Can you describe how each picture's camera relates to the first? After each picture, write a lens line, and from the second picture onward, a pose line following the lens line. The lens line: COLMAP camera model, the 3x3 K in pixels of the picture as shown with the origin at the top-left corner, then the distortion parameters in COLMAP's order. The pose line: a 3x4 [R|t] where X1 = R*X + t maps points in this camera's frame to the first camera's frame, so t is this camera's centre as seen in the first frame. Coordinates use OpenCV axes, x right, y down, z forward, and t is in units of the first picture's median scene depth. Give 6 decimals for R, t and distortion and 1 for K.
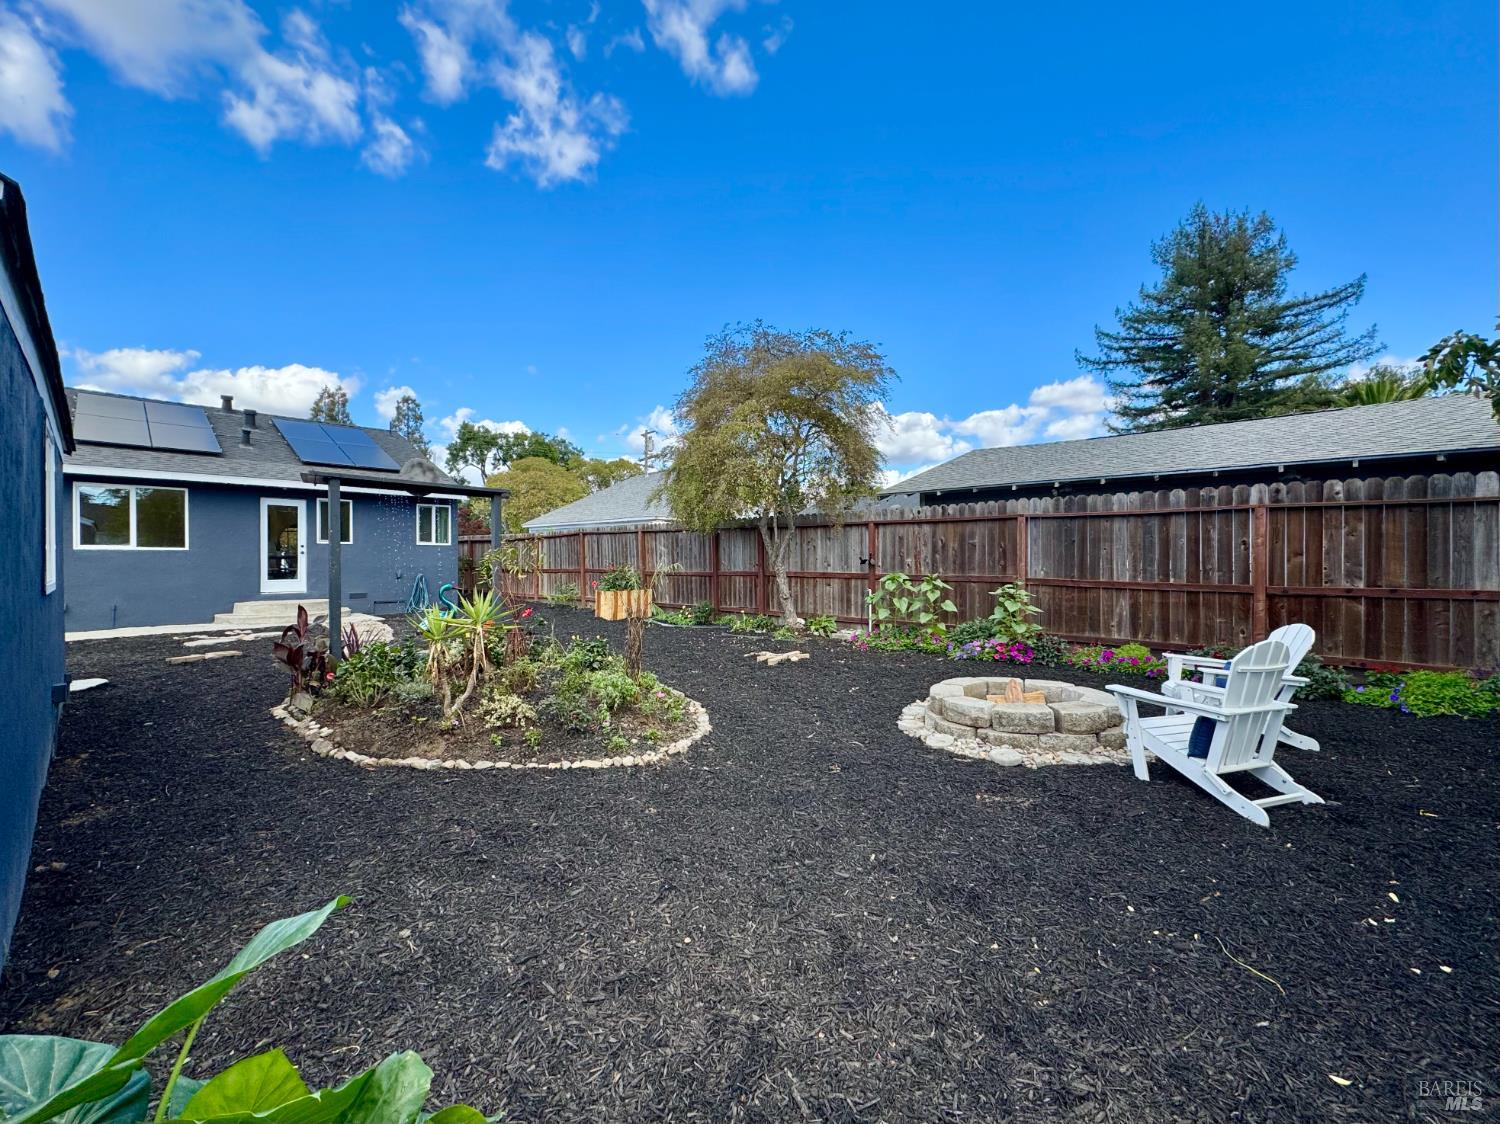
lens RADIAL K [[595.1, 0, 751.1], [0, 595.1, 565.4], [0, 0, 1]] dist [-0.000354, -0.000003]
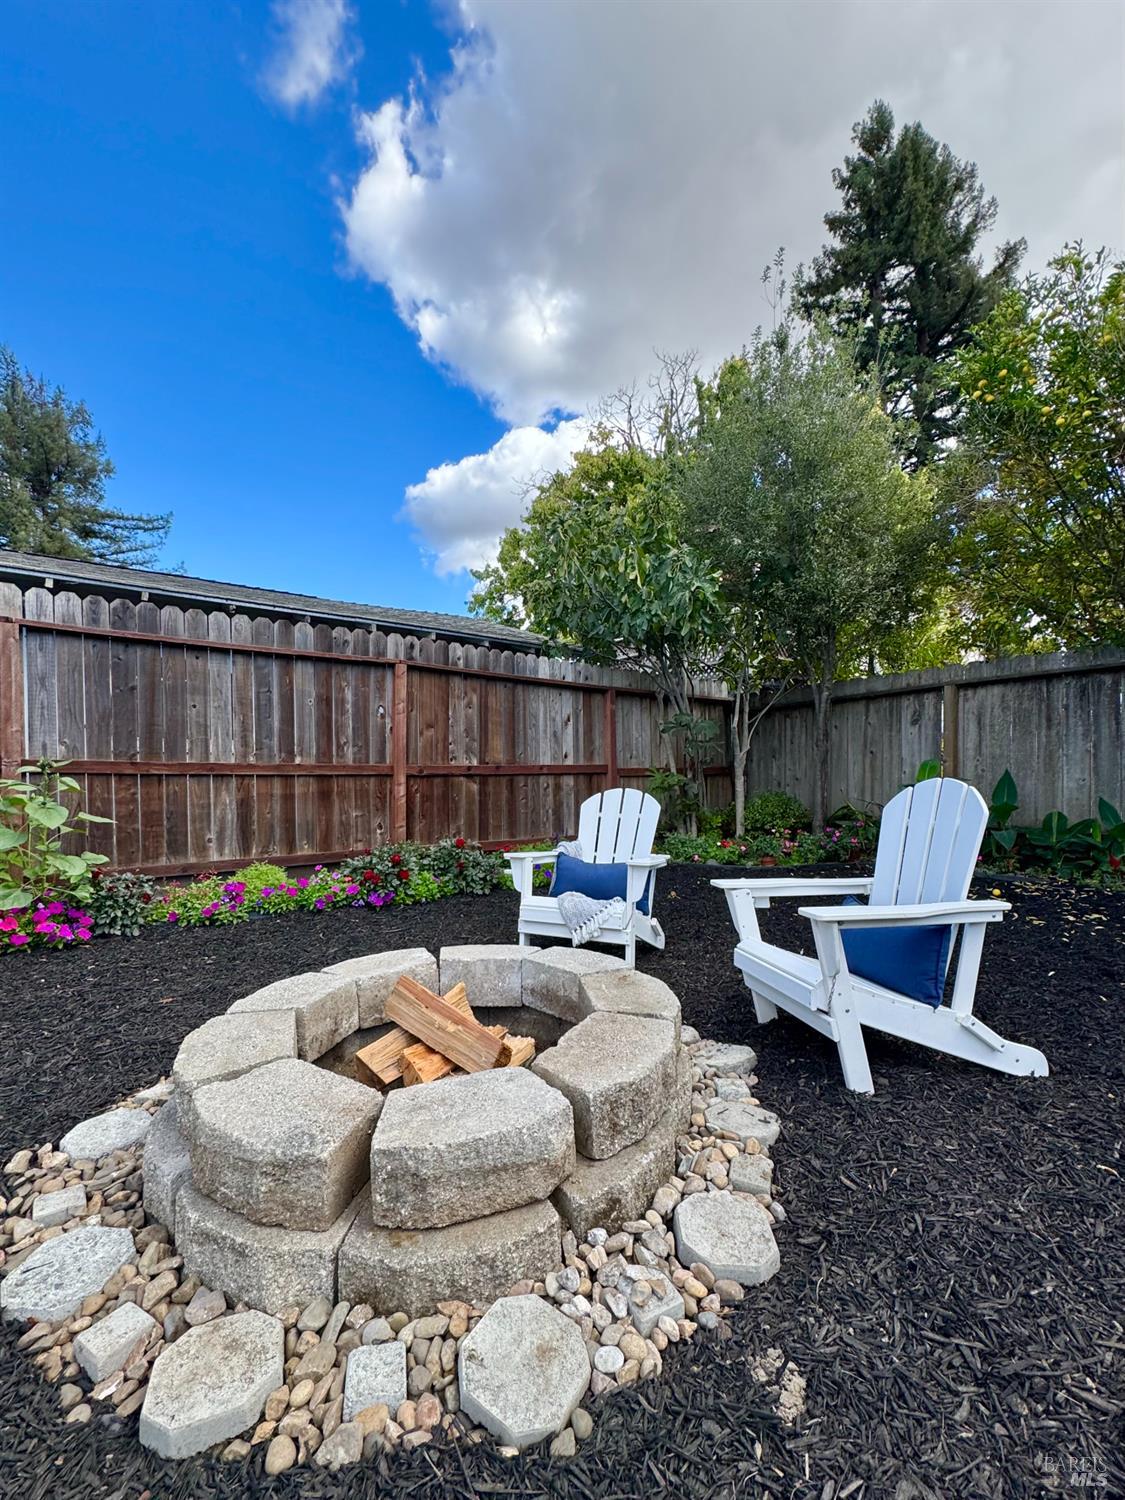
lens RADIAL K [[641.9, 0, 564.2], [0, 641.9, 785.5], [0, 0, 1]] dist [-0.001619, -0.000296]
pose [[0.178327, -0.013816, 0.983874, 0.058584], [0.023491, 0.999676, 0.009780, 0.053262], [-0.983691, 0.021368, 0.178594, 0.578139]]
